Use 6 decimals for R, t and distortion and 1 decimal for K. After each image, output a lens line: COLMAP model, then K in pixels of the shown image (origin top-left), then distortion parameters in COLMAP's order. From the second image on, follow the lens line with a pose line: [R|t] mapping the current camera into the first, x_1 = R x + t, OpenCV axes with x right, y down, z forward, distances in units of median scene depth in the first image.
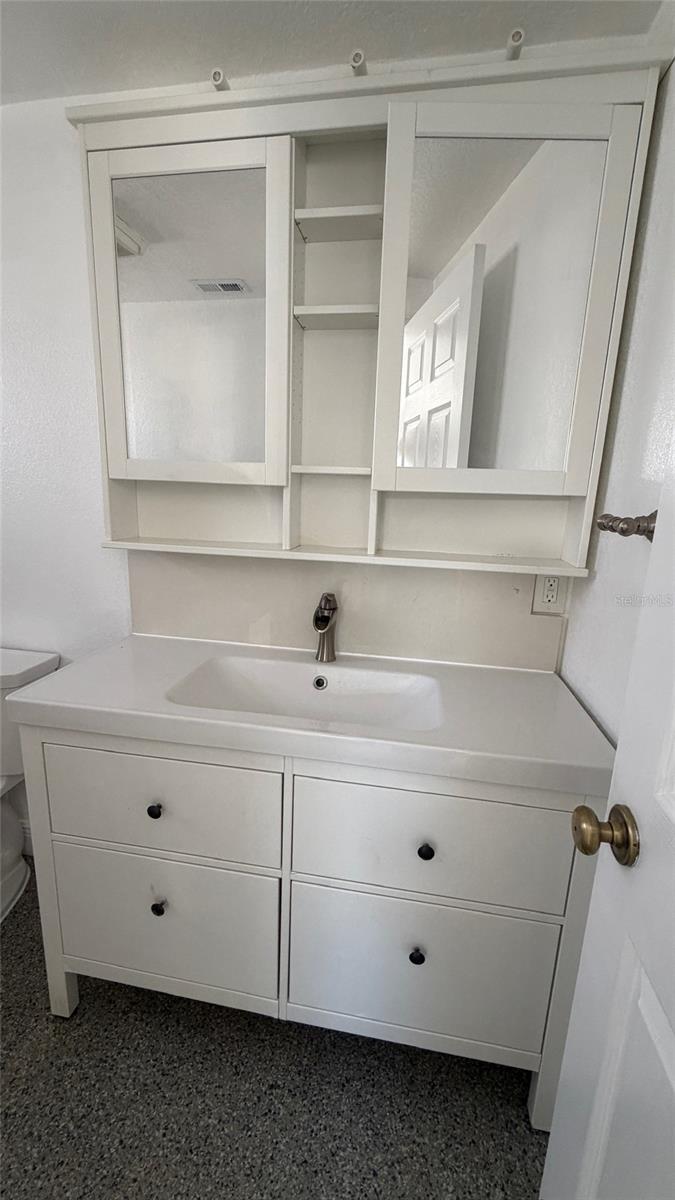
lens RADIAL K [[478.5, 0, 338.2], [0, 478.5, 596.2], [0, 0, 1]] dist [-0.000591, 0.000436]
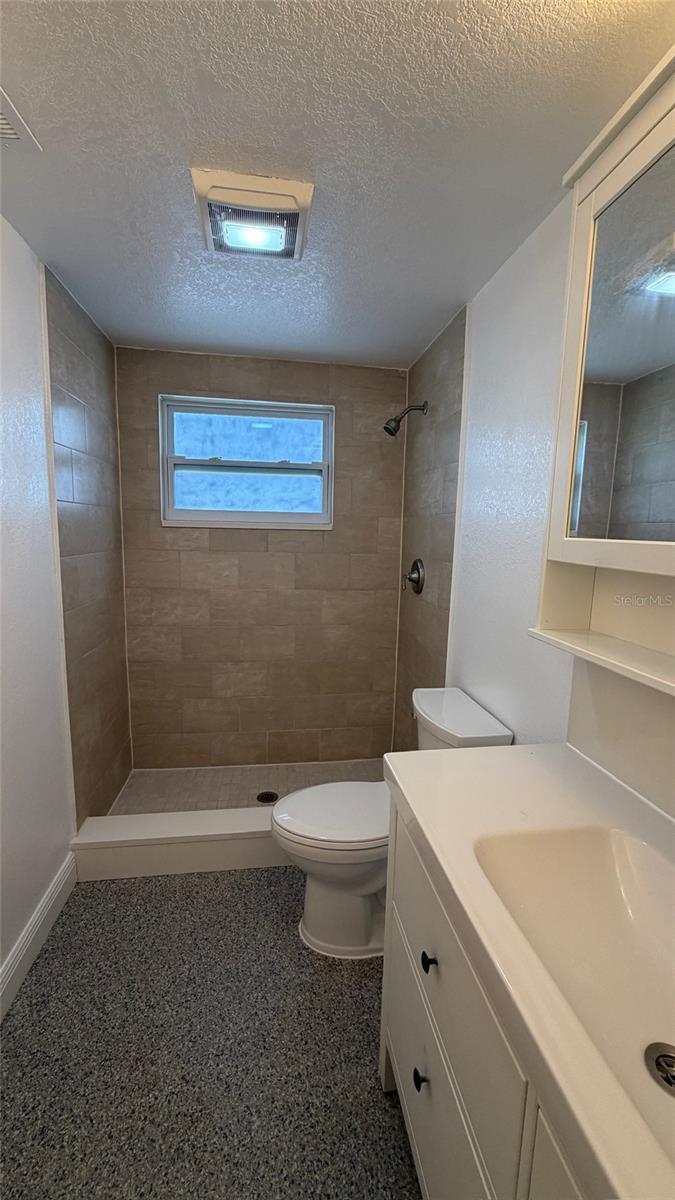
lens RADIAL K [[478.5, 0, 338.2], [0, 478.5, 596.2], [0, 0, 1]] dist [-0.000591, 0.000436]
pose [[0.312068, 0.105520, -0.944182, 0.234359], [-0.215355, 0.975801, 0.037875, -0.136500], [0.925330, 0.191514, 0.327240, 0.386141]]
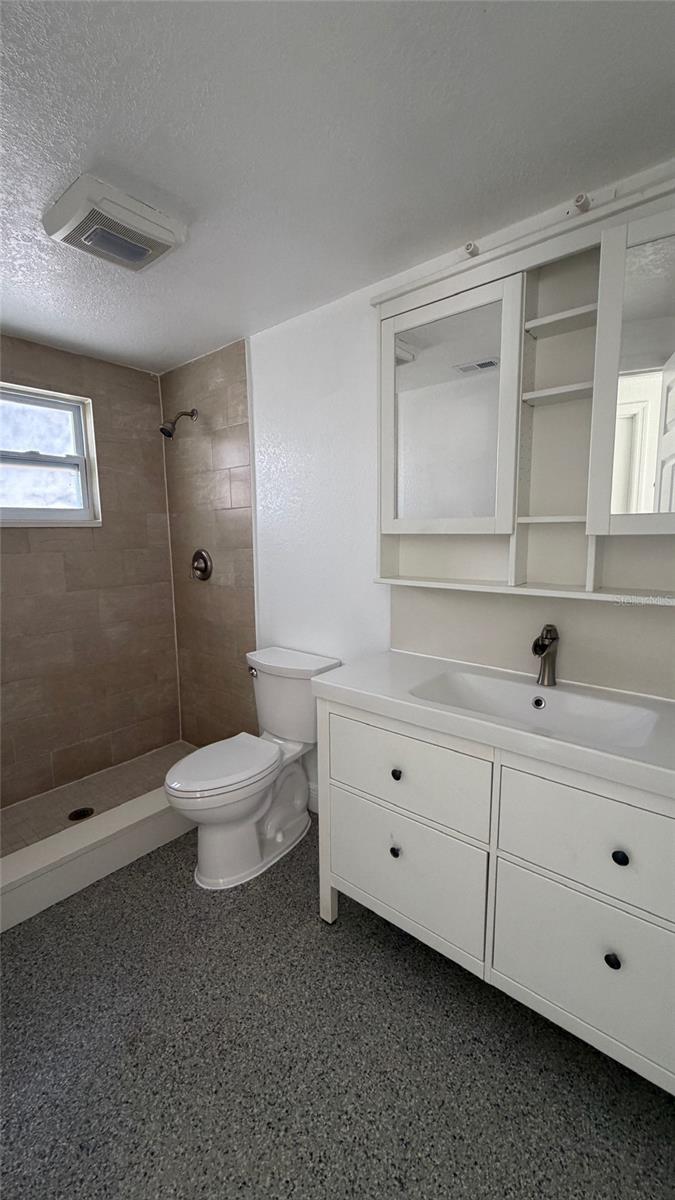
lens RADIAL K [[478.5, 0, 338.2], [0, 478.5, 596.2], [0, 0, 1]] dist [-0.000591, 0.000436]
pose [[0.862384, 0.023585, -0.505706, 0.127179], [-0.066688, 0.995502, -0.067296, 0.039195], [0.501844, 0.091759, 0.860077, -0.255999]]
